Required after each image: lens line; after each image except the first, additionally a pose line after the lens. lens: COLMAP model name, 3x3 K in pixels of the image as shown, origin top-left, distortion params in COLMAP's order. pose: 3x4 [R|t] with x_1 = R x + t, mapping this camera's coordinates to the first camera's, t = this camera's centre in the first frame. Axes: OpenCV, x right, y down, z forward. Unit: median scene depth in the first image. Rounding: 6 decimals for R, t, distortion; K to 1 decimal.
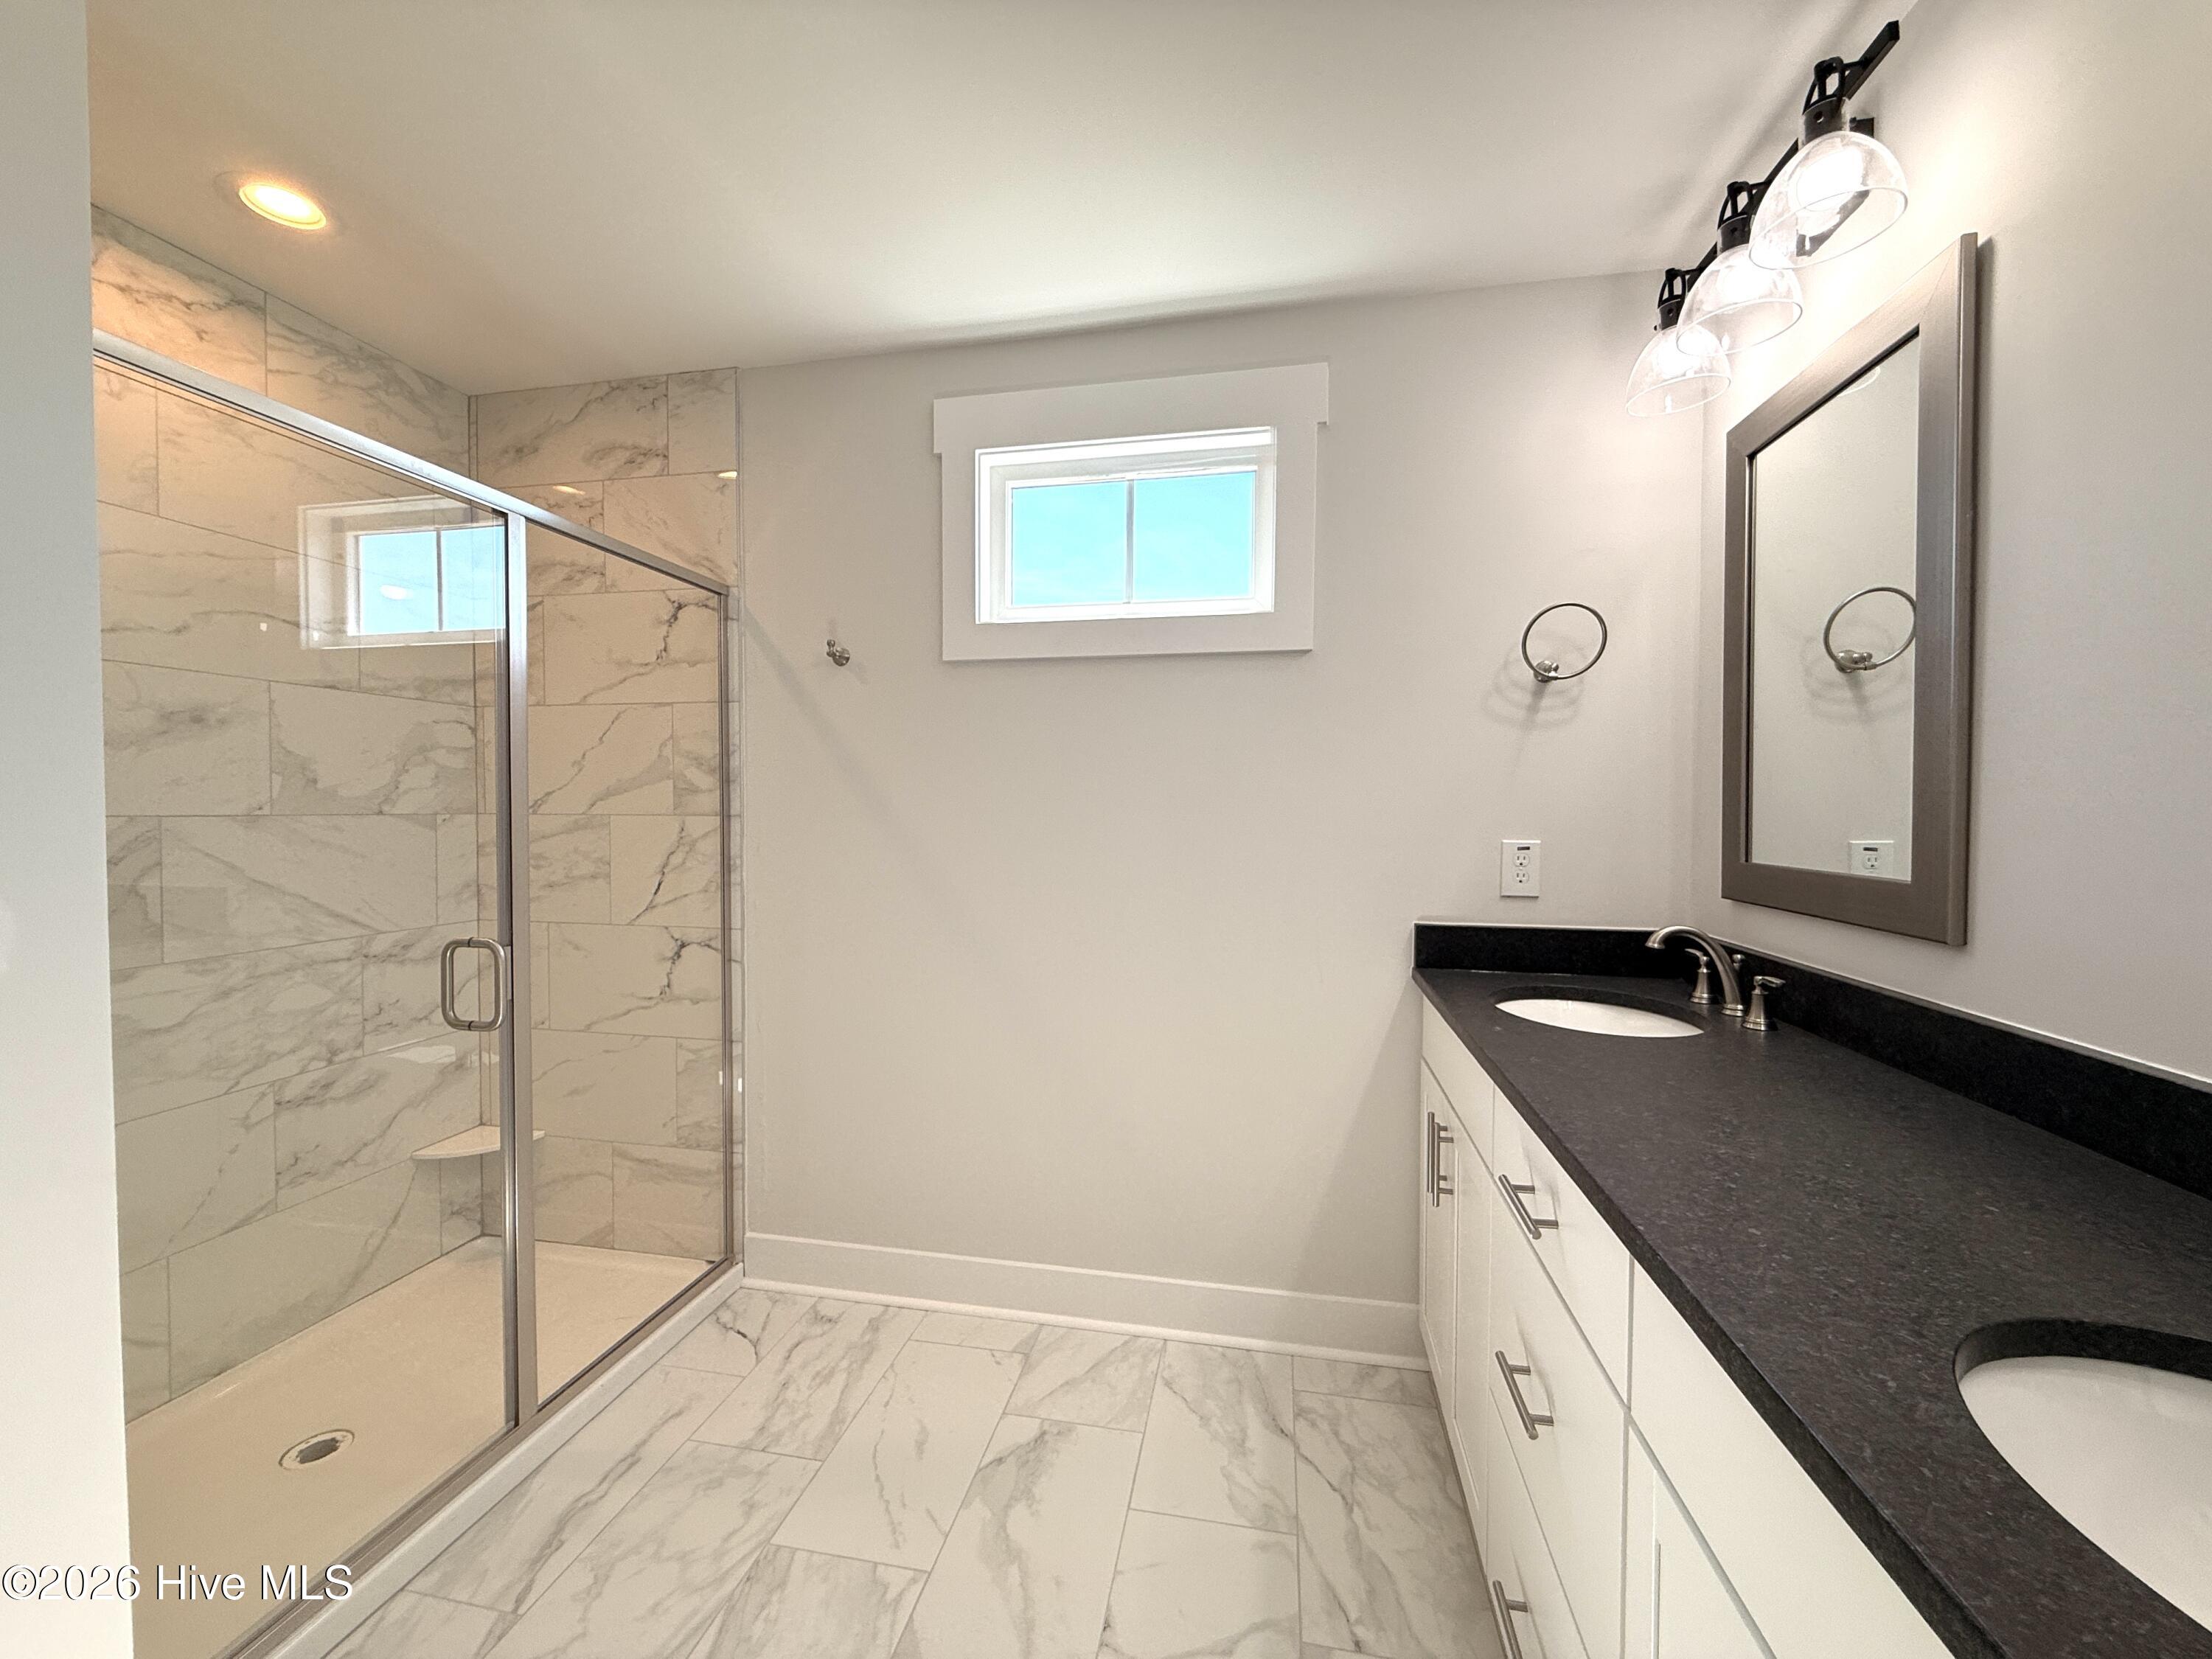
lens RADIAL K [[878.8, 0, 1095.9], [0, 878.8, 829.8], [0, 0, 1]] dist [0.000003, -0.000103]
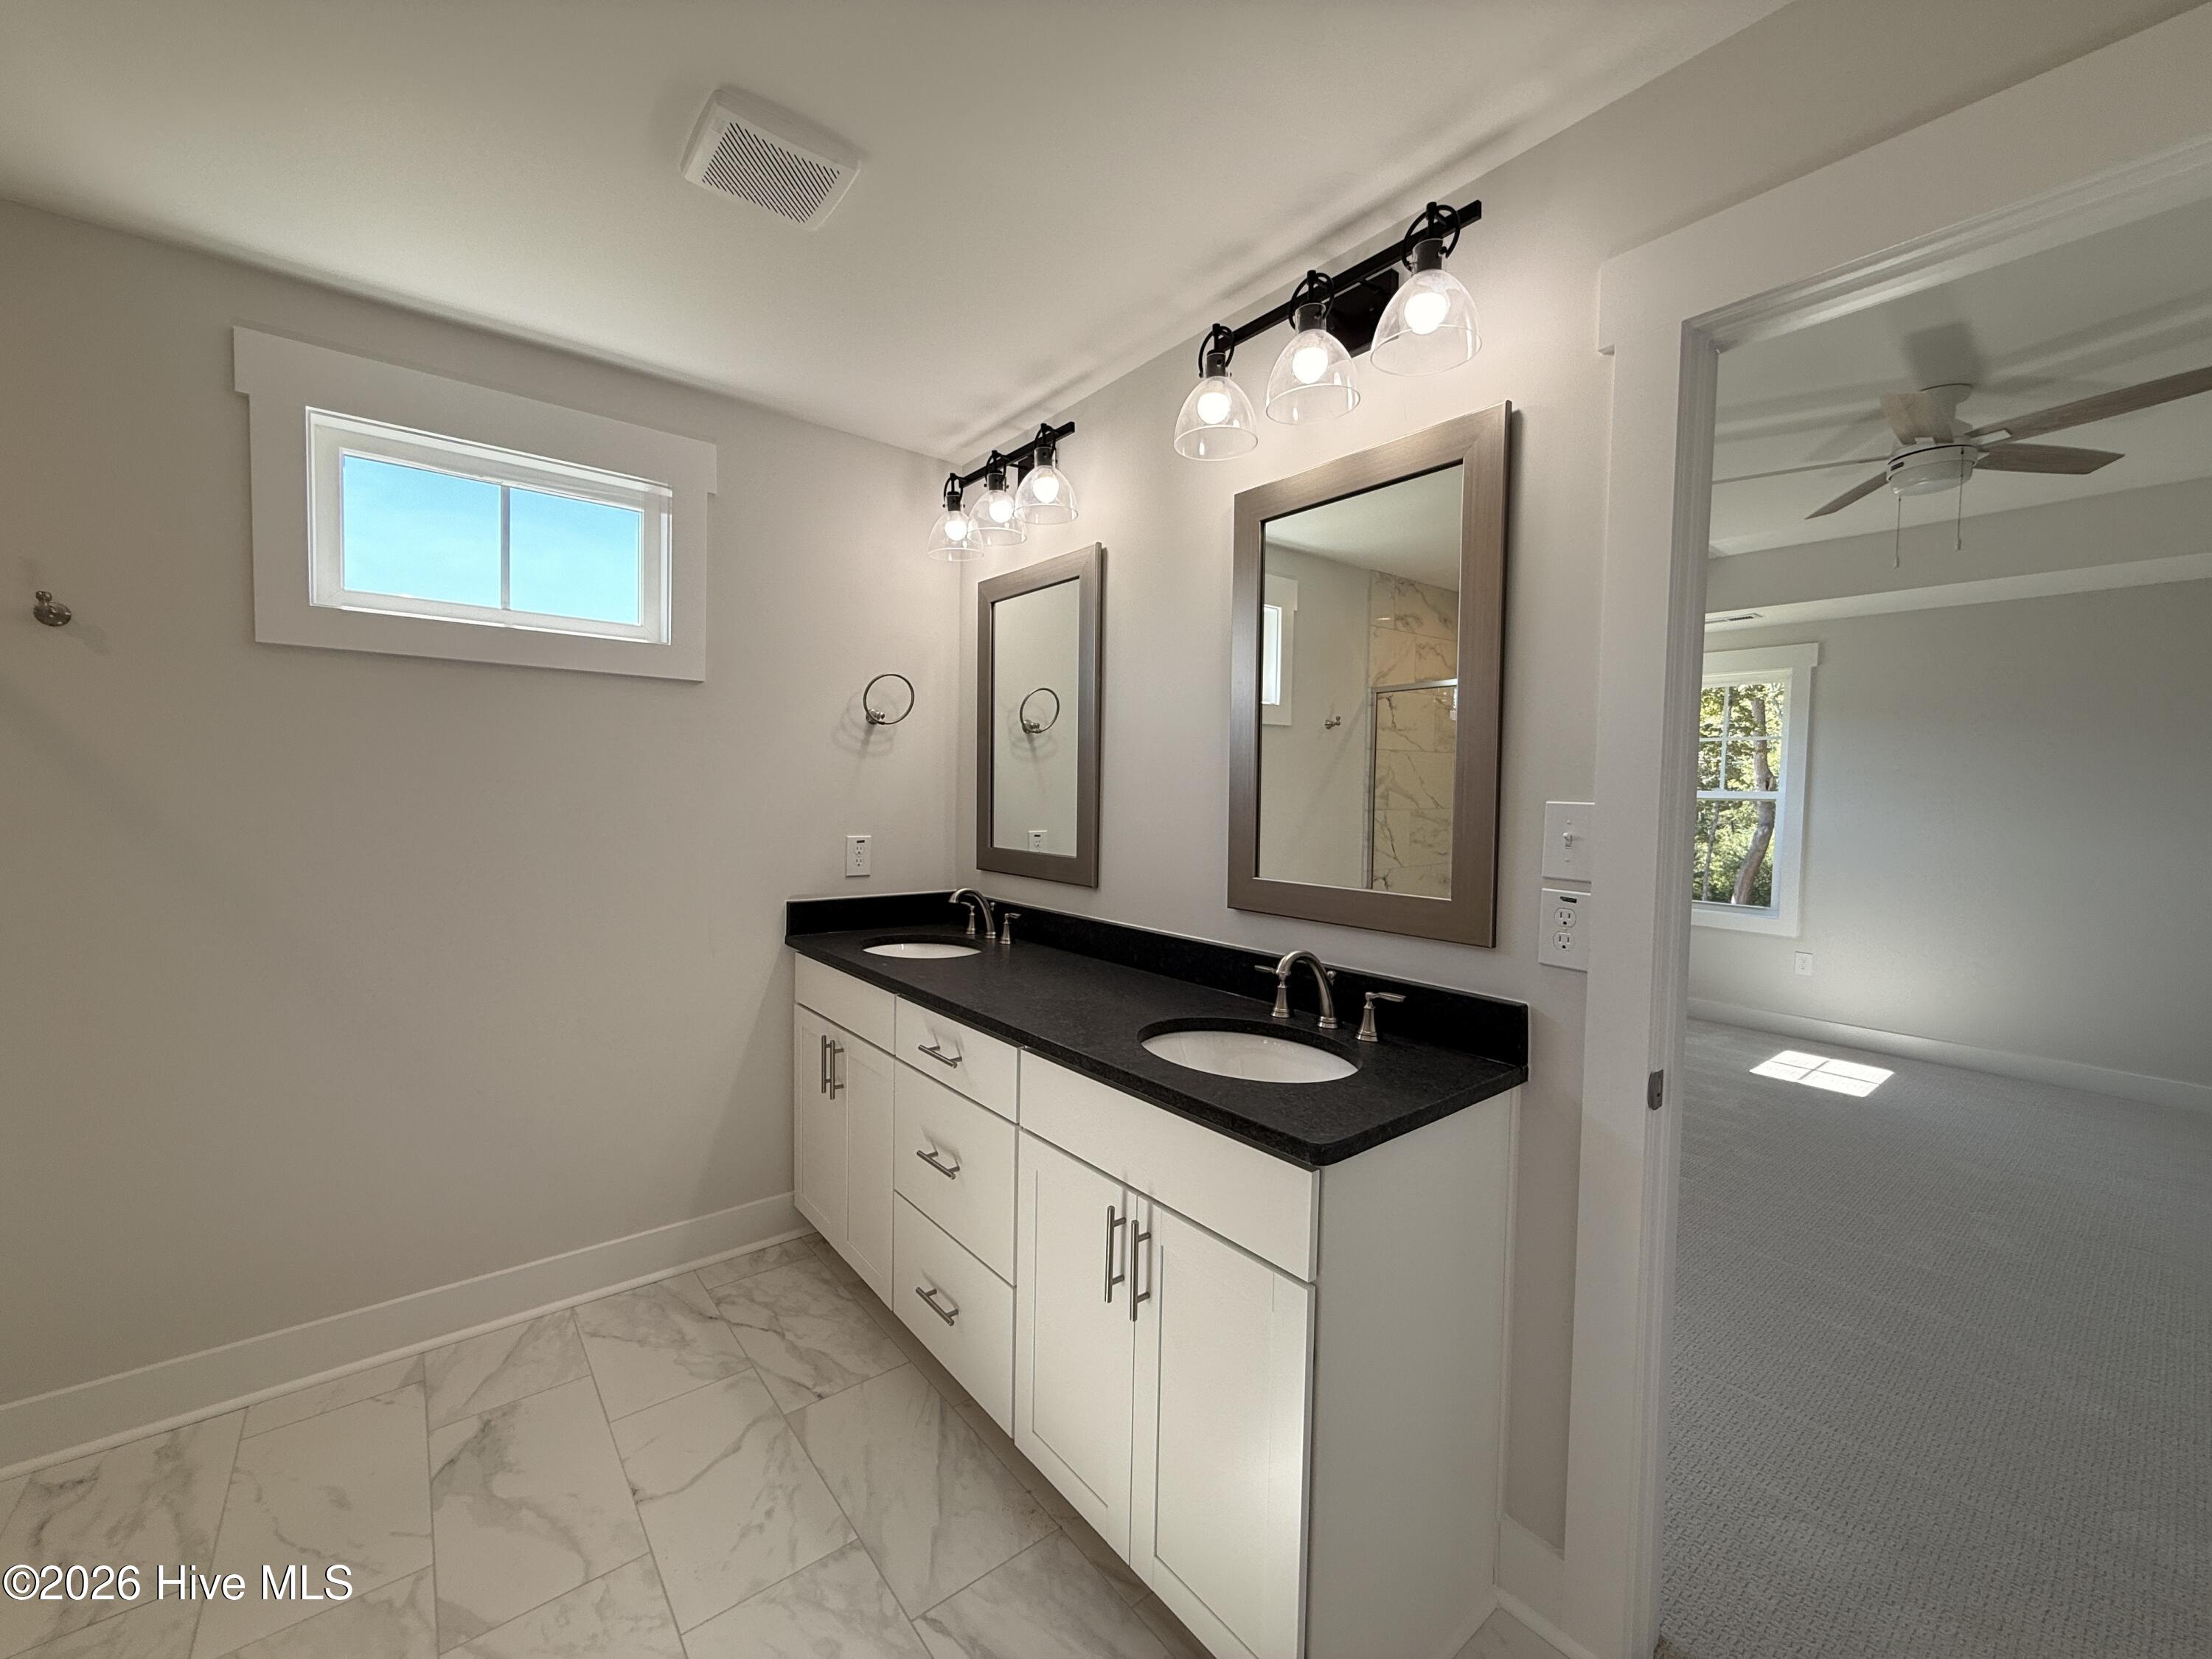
lens RADIAL K [[878.8, 0, 1095.9], [0, 878.8, 829.8], [0, 0, 1]] dist [0.000003, -0.000103]
pose [[0.643794, -0.025524, 0.764773, -0.370635], [0.002856, 0.999517, 0.030954, -0.043048], [-0.765194, -0.017744, 0.643556, -0.204697]]
